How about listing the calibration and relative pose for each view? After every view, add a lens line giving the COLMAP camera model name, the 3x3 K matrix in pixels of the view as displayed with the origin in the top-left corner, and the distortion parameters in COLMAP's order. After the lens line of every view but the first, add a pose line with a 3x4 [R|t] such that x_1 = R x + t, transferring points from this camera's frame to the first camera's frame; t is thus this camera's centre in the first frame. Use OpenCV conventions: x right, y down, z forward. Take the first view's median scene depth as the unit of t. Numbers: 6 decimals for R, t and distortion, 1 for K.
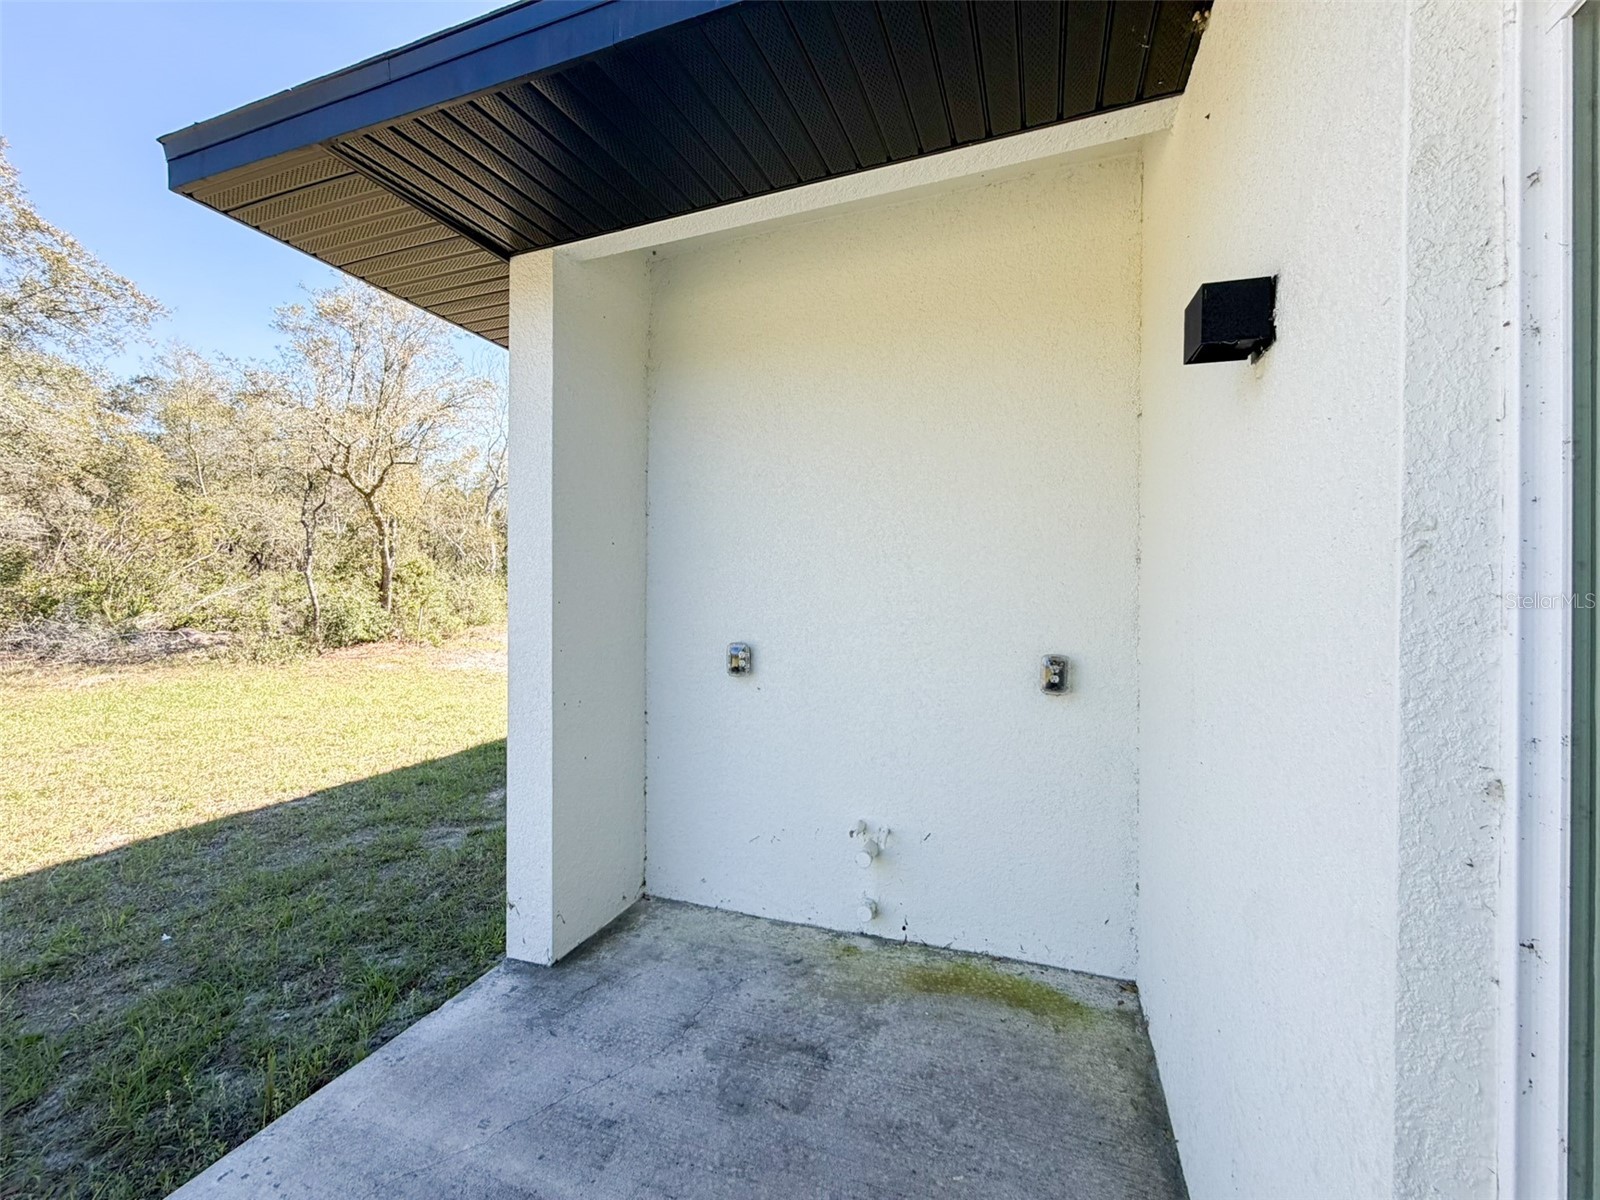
lens RADIAL K [[641.3, 0, 797.5], [0, 641.3, 600.0], [0, 0, 1]] dist [-0.000940, 0.000183]
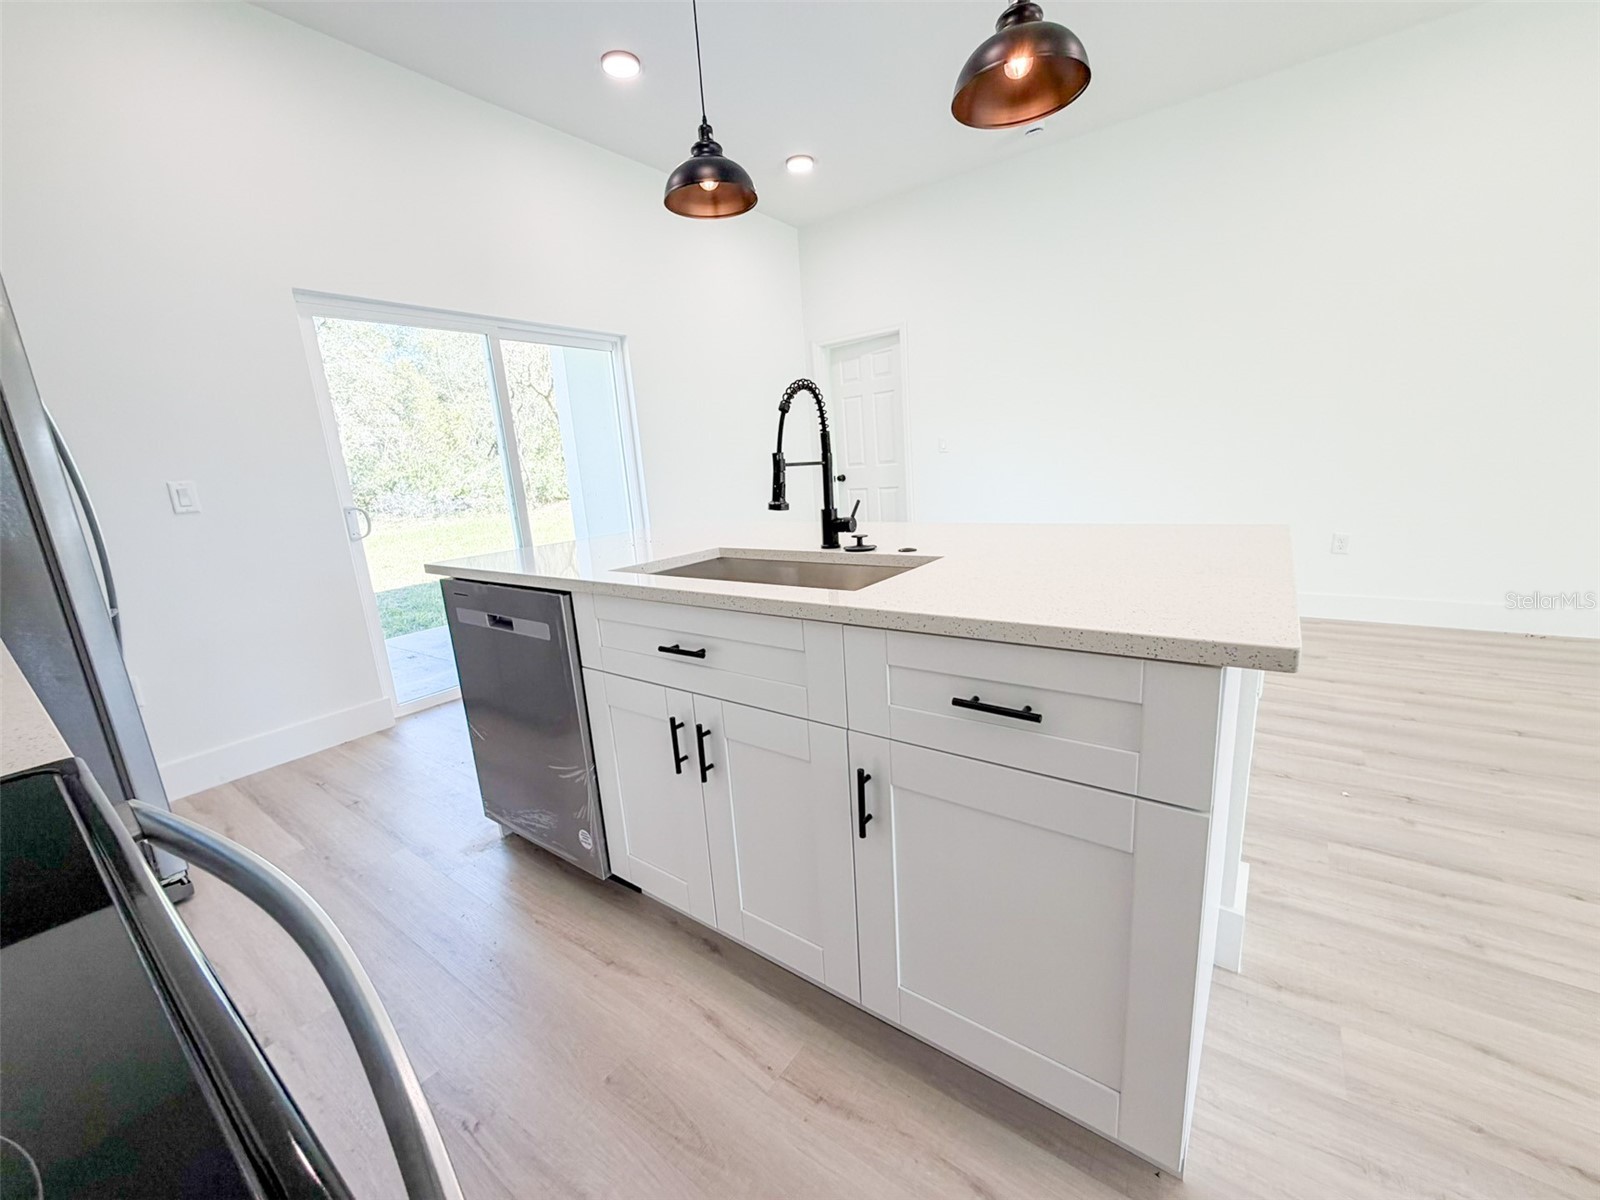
lens RADIAL K [[641.3, 0, 797.5], [0, 641.3, 600.0], [0, 0, 1]] dist [-0.000940, 0.000183]
pose [[0.959090, -0.008066, -0.282986, 0.267782], [0.069432, 0.975767, 0.207502, 0.022132], [0.274455, -0.218661, 0.936409, -0.290766]]
